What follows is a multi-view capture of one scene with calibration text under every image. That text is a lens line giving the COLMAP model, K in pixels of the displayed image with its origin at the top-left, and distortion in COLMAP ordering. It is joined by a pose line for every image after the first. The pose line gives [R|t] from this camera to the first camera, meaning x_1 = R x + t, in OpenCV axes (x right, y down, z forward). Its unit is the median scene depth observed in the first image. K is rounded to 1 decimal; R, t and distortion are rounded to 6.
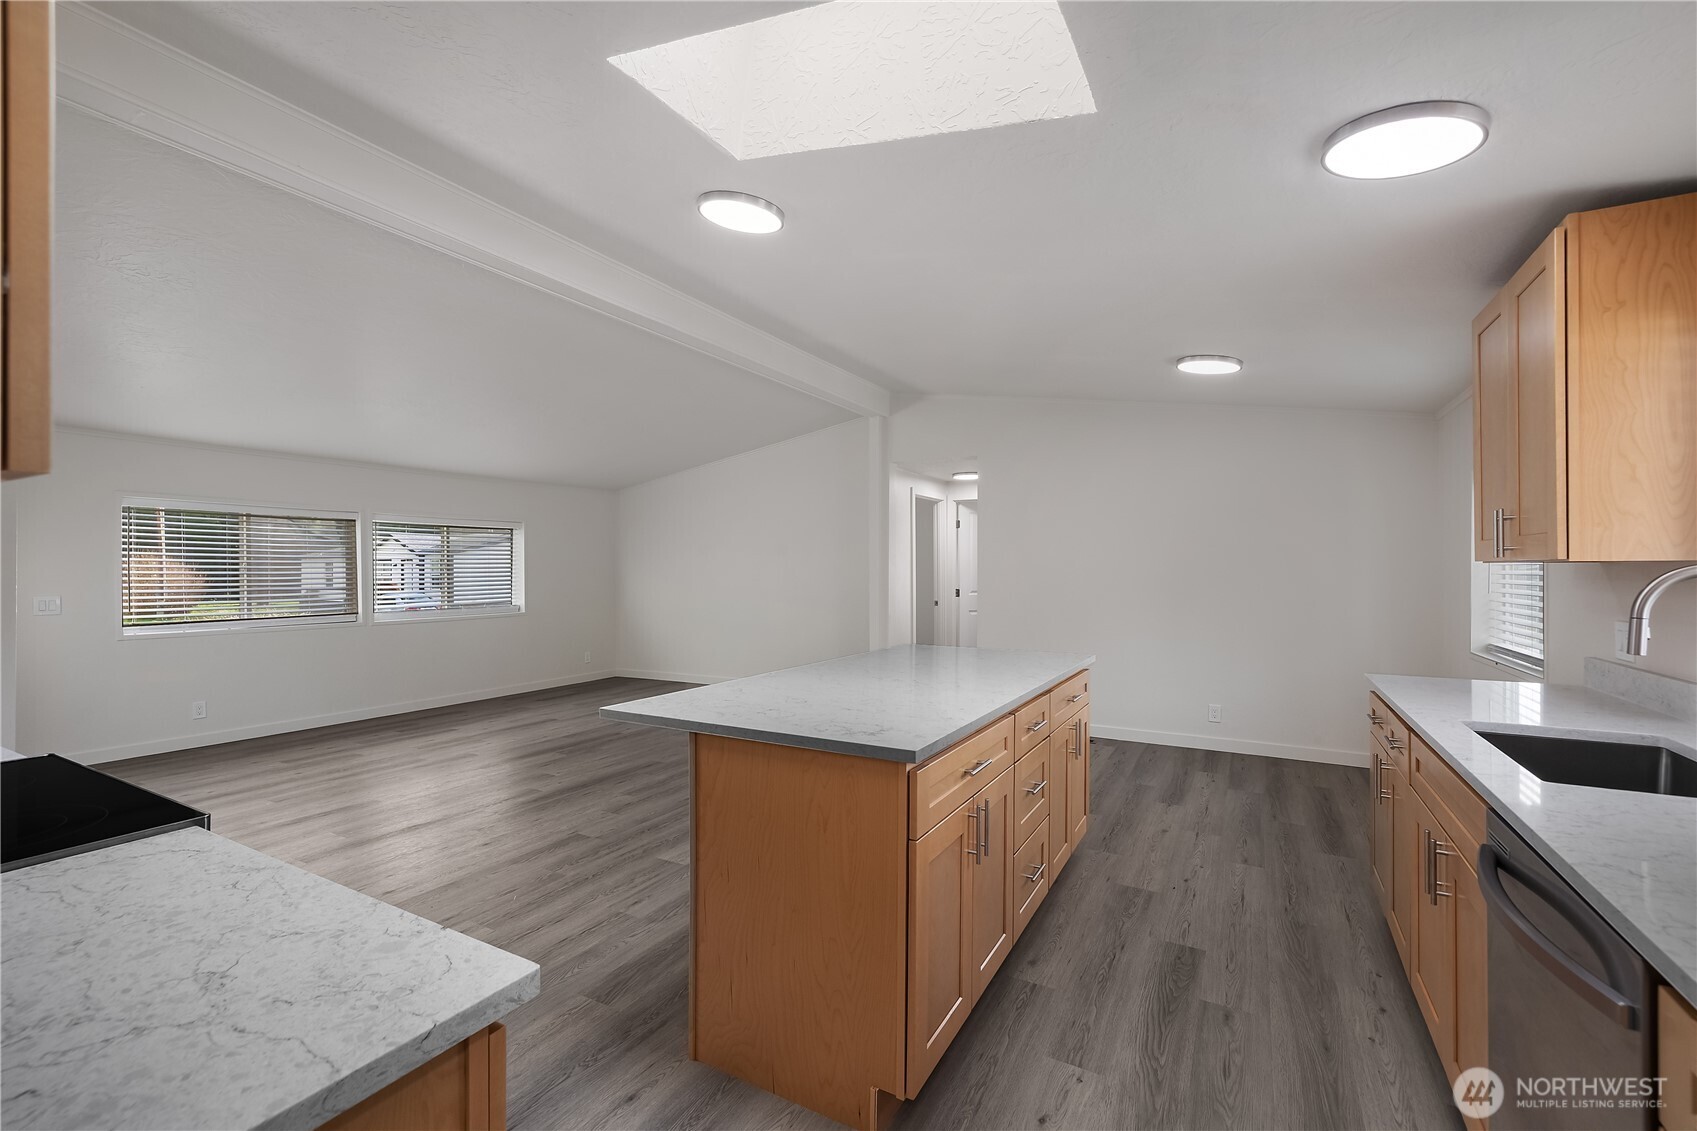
lens RADIAL K [[723.7, 0, 842.7], [0, 723.7, 564.8], [0, 0, 1]] dist [0.002078, -0.000082]
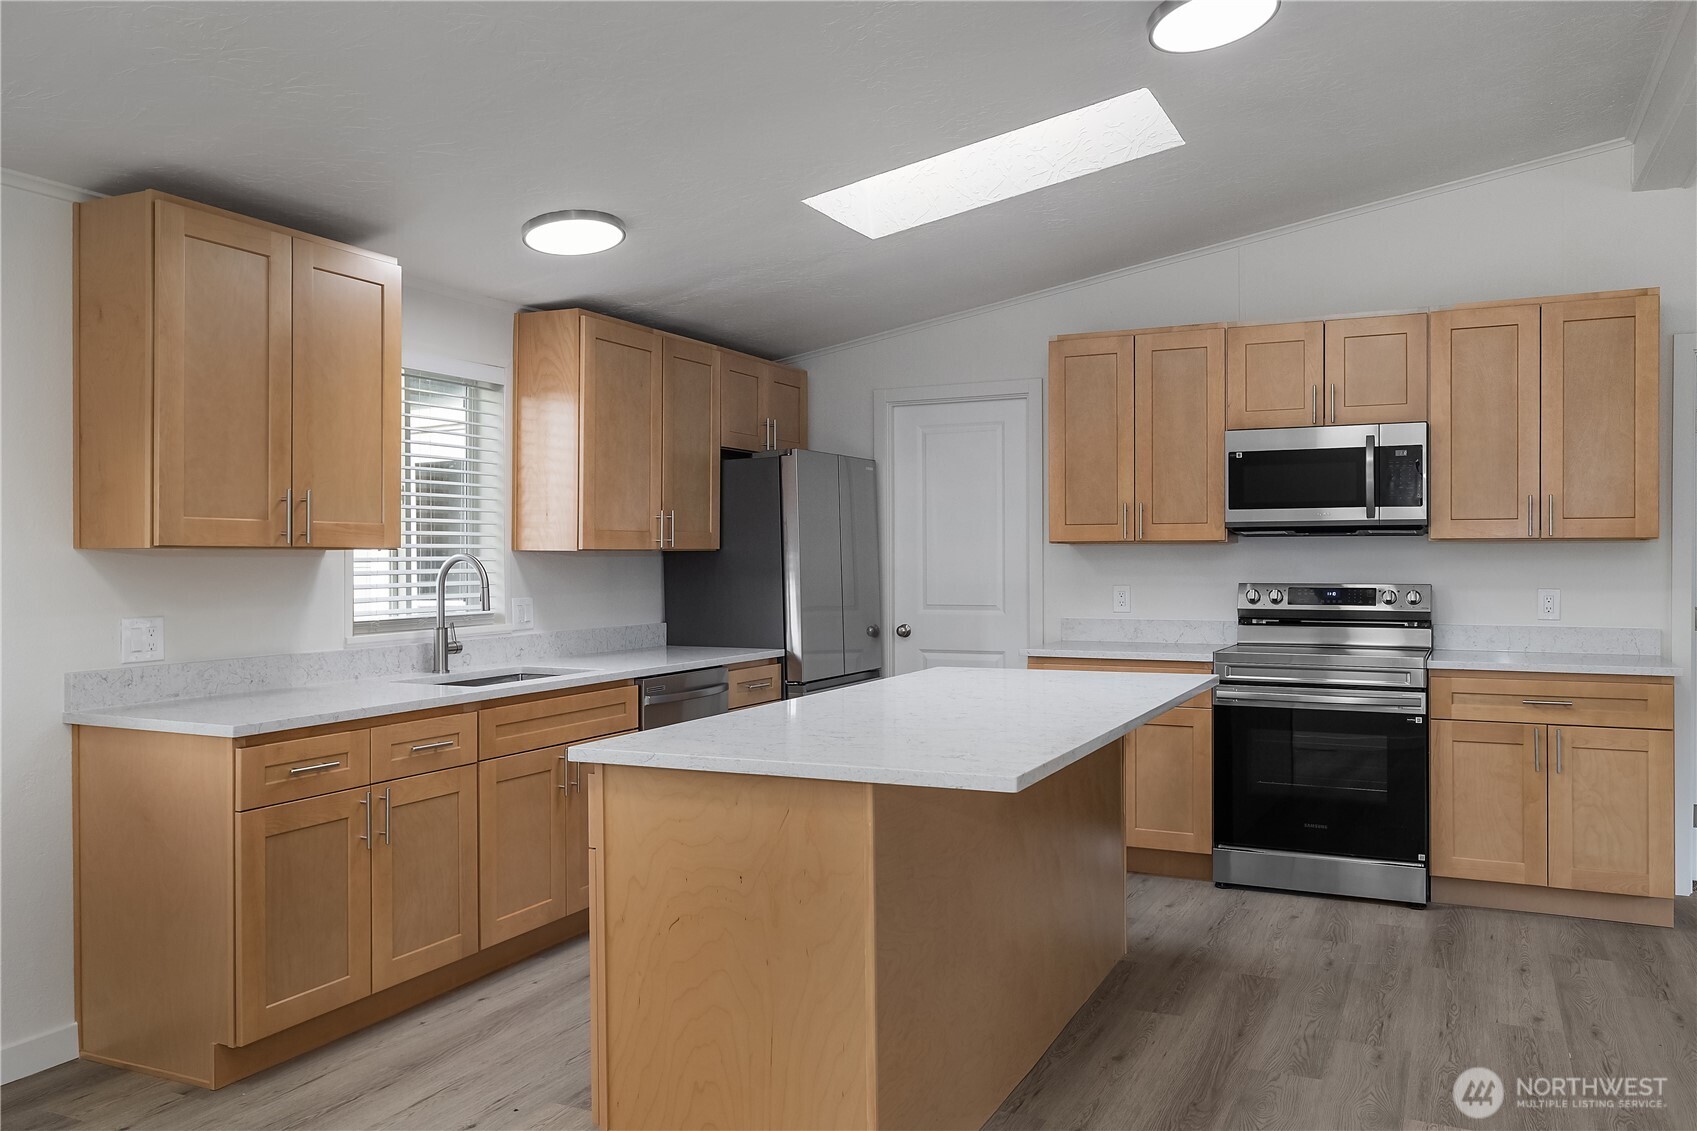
lens RADIAL K [[1293.6, 0, 853.6], [0, 1293.6, 568.6], [0, 0, 1]] dist [0.000312, -0.000471]
pose [[-0.997390, 0.004451, -0.072063, 0.189853], [0.004371, 0.999990, 0.001265, 0.011904], [0.072068, 0.000947, -0.997399, 1.475569]]
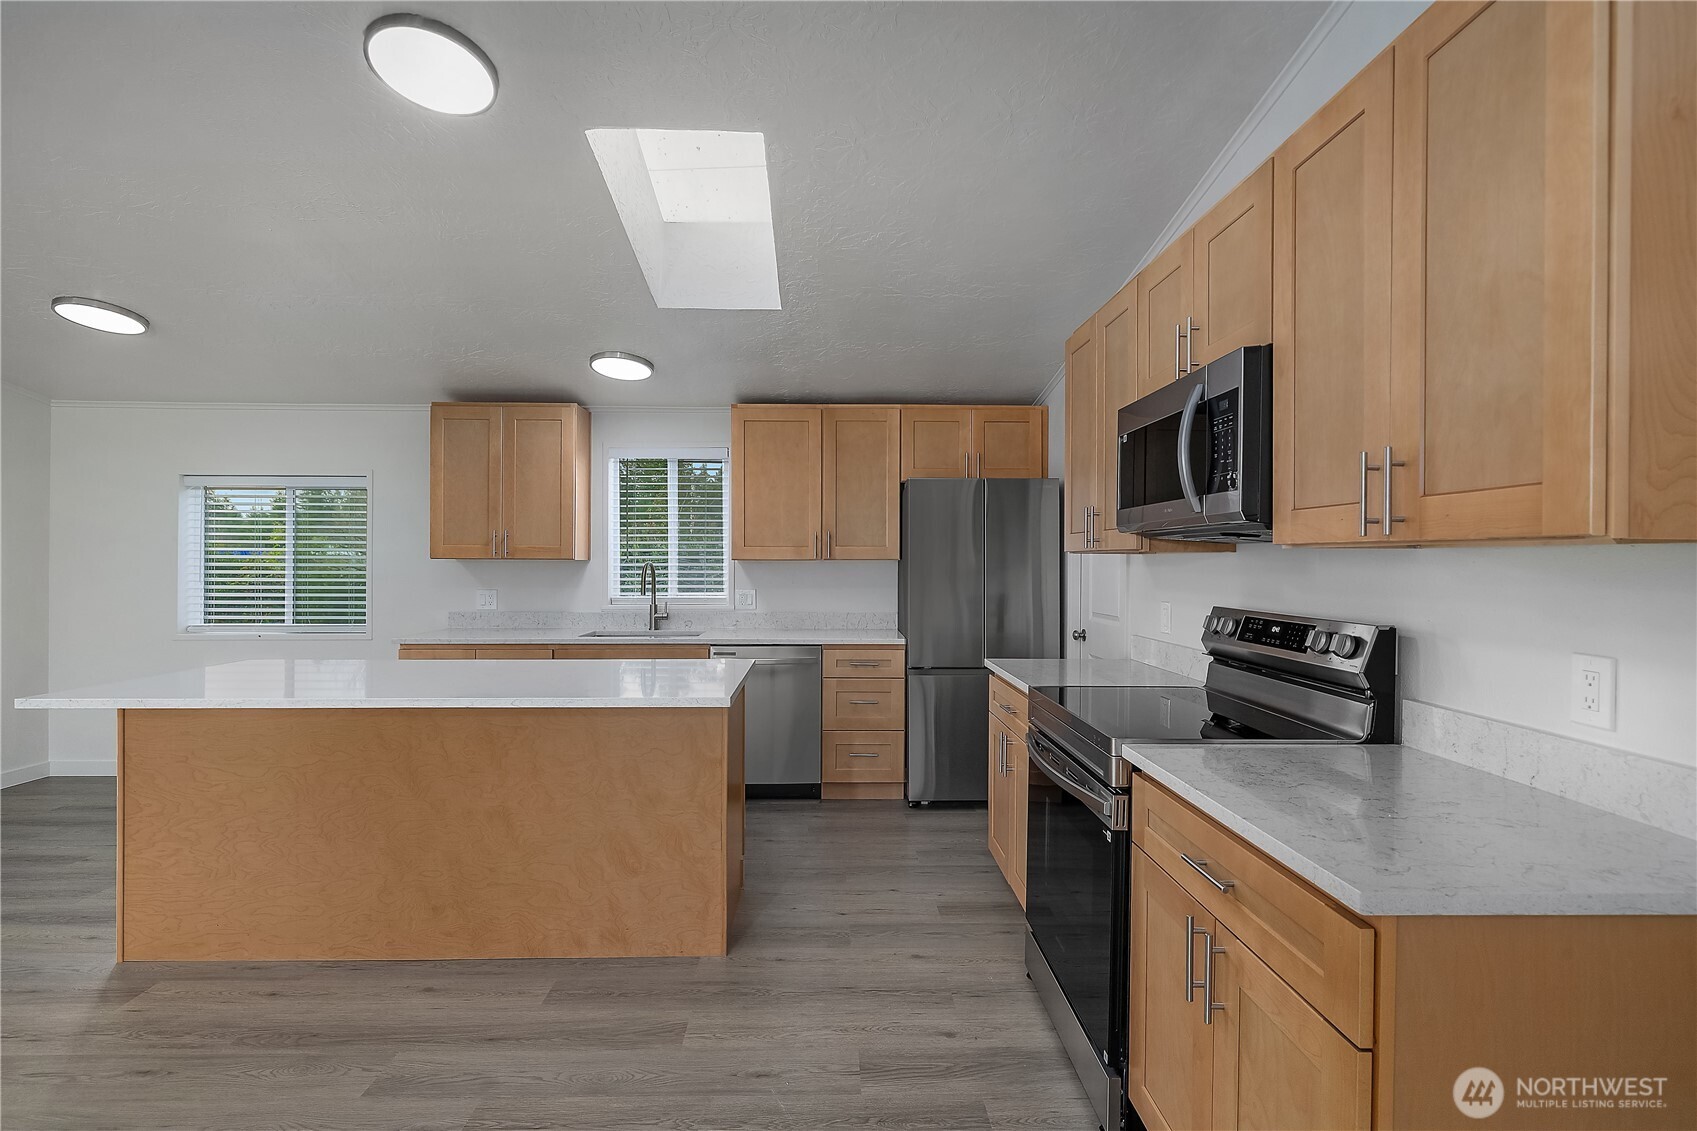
lens RADIAL K [[791.4, 0, 840.6], [0, 791.4, 565.8], [0, 0, 1]] dist [-0.004222, -0.000510]
pose [[-0.510293, -0.005700, 0.859982, -0.694923], [-0.008779, 0.999960, 0.001418, 0.000842], [-0.859956, -0.006826, -0.510323, 0.716570]]
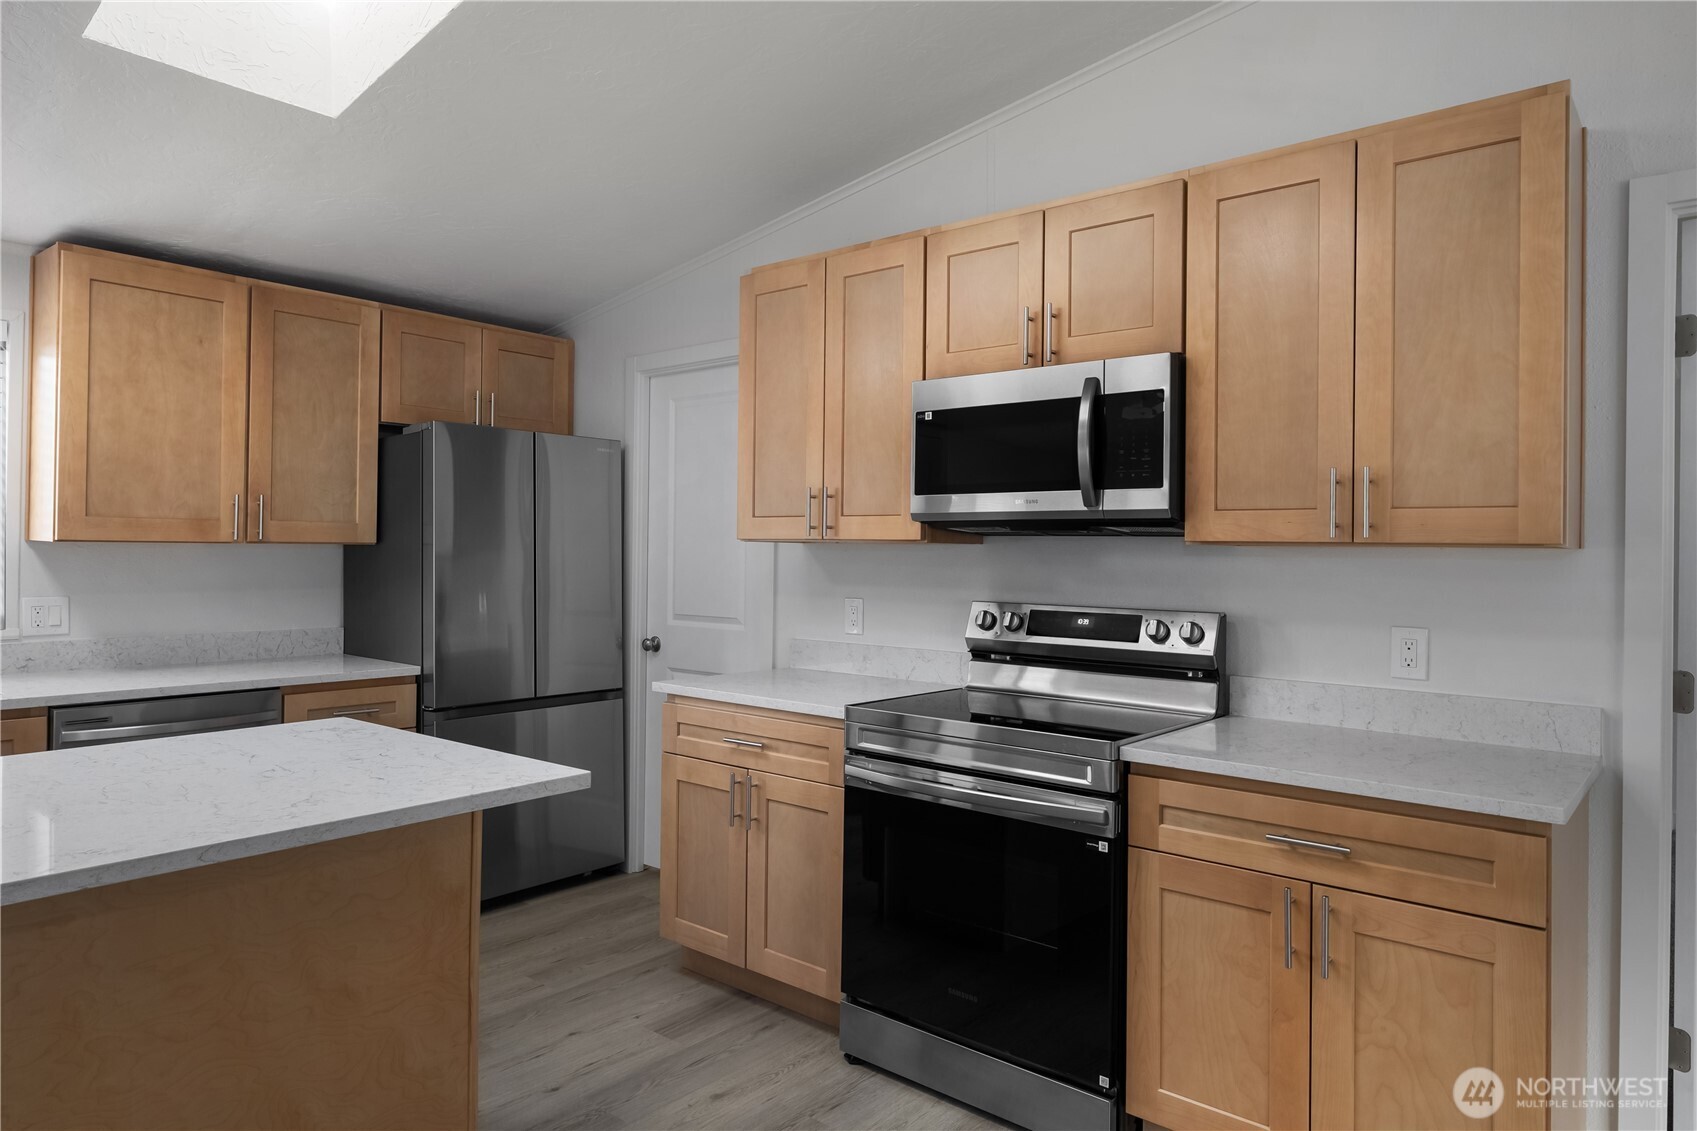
lens RADIAL K [[1046.3, 0, 846.6], [0, 1046.3, 546.9], [0, 0, 1]] dist [0.001002, 0.000034]
pose [[-0.984350, -0.011350, 0.175860, -0.356113], [-0.013743, 0.999829, -0.012396, 0.001378], [-0.175689, -0.014619, -0.984337, 0.931650]]
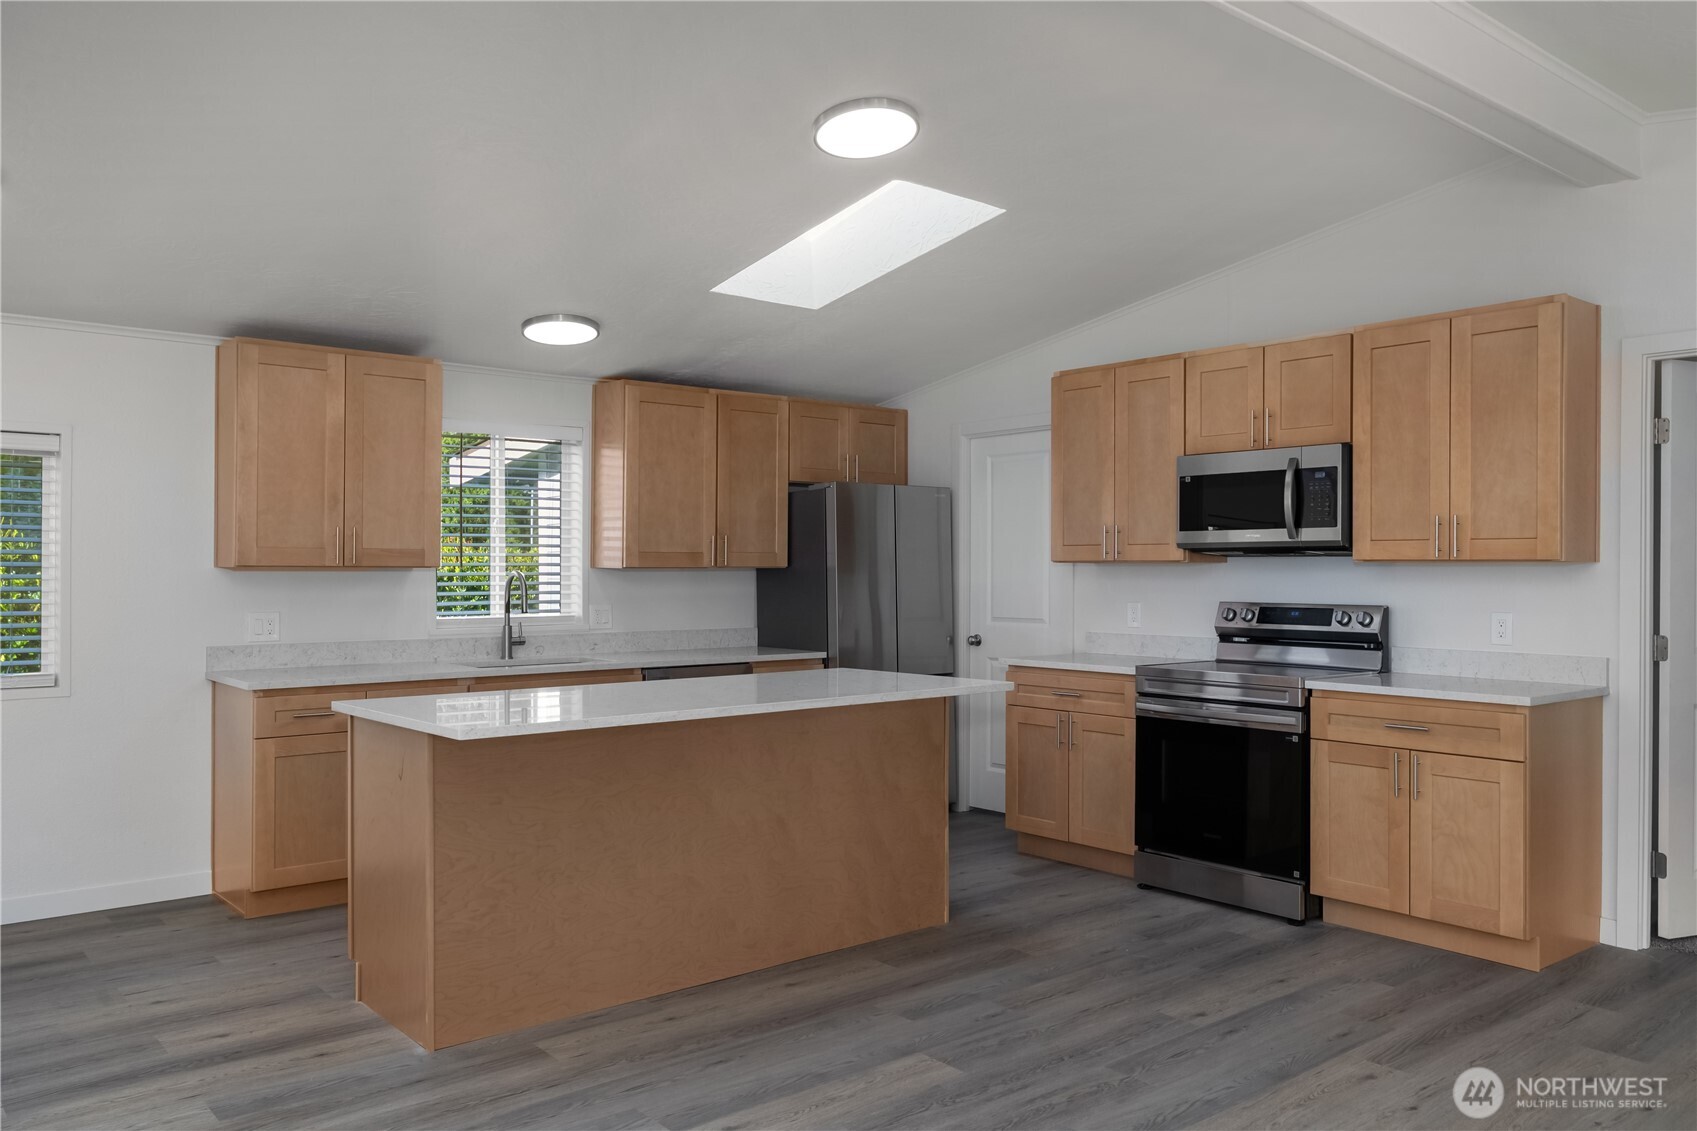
lens RADIAL K [[1283.1, 0, 848.5], [0, 1283.1, 570.8], [0, 0, 1]] dist [0.001366, 0.001541]
pose [[-0.936328, -0.001261, 0.351124, -0.422973], [-0.003509, 0.999977, -0.005767, 0.006638], [-0.351109, -0.006631, -0.936311, 1.593479]]
